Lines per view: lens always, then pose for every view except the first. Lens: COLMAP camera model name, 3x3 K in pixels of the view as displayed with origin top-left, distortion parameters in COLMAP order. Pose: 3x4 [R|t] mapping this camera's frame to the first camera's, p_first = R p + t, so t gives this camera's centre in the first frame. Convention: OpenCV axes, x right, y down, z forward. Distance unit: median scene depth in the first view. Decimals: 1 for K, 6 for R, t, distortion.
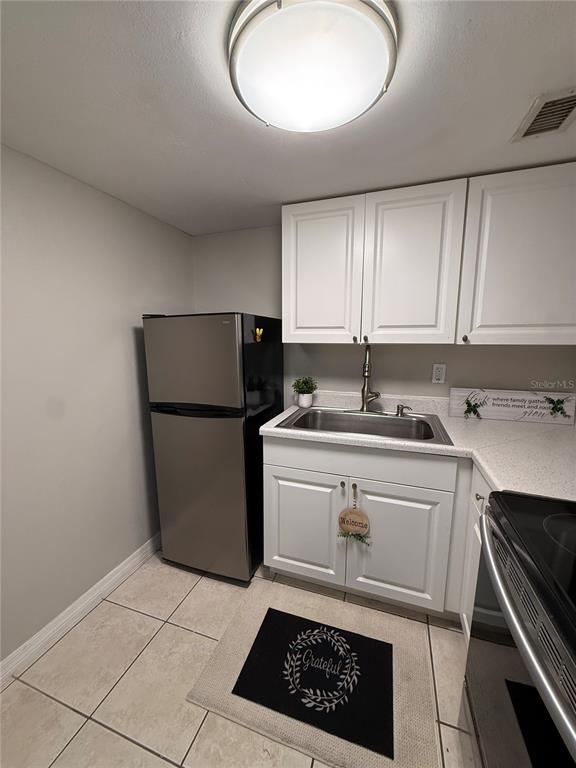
lens RADIAL K [[303.7, 0, 287.8], [0, 303.7, 384.4], [0, 0, 1]] dist [-0.000581, 0.000100]
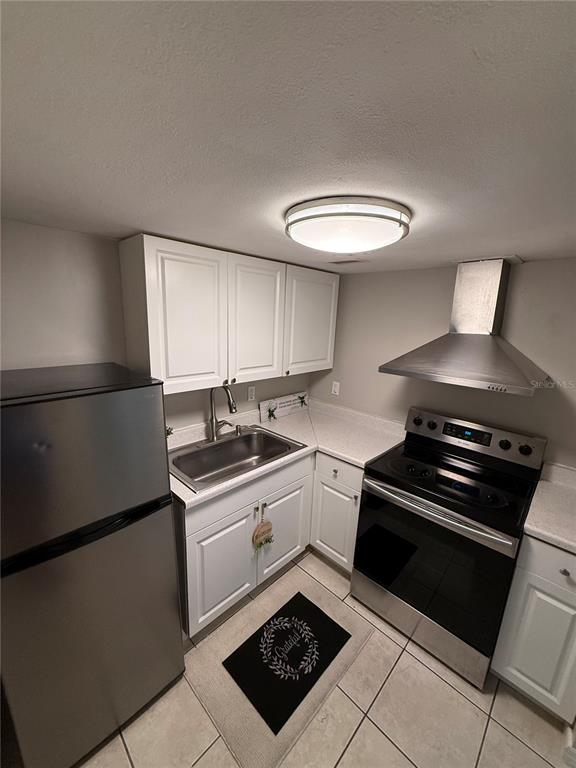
lens RADIAL K [[303.7, 0, 288.7], [0, 303.7, 384.8], [0, 0, 1]] dist [-0.000581, 0.000100]
pose [[0.428247, -0.180298, 0.885493, -0.698978], [0.103848, 0.983221, 0.149973, -0.301443], [-0.897675, 0.027731, 0.439785, 0.337858]]
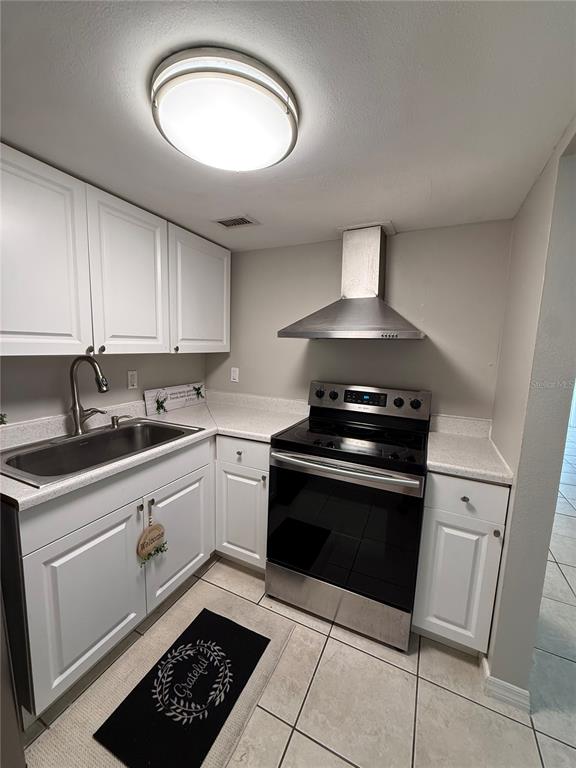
lens RADIAL K [[303.7, 0, 287.5], [0, 303.7, 384.2], [0, 0, 1]] dist [-0.000581, 0.000100]
pose [[0.118671, -0.124078, 0.985151, -0.601563], [0.128185, 0.985774, 0.108715, -0.080519], [-0.984625, 0.113380, 0.132888, 0.379730]]
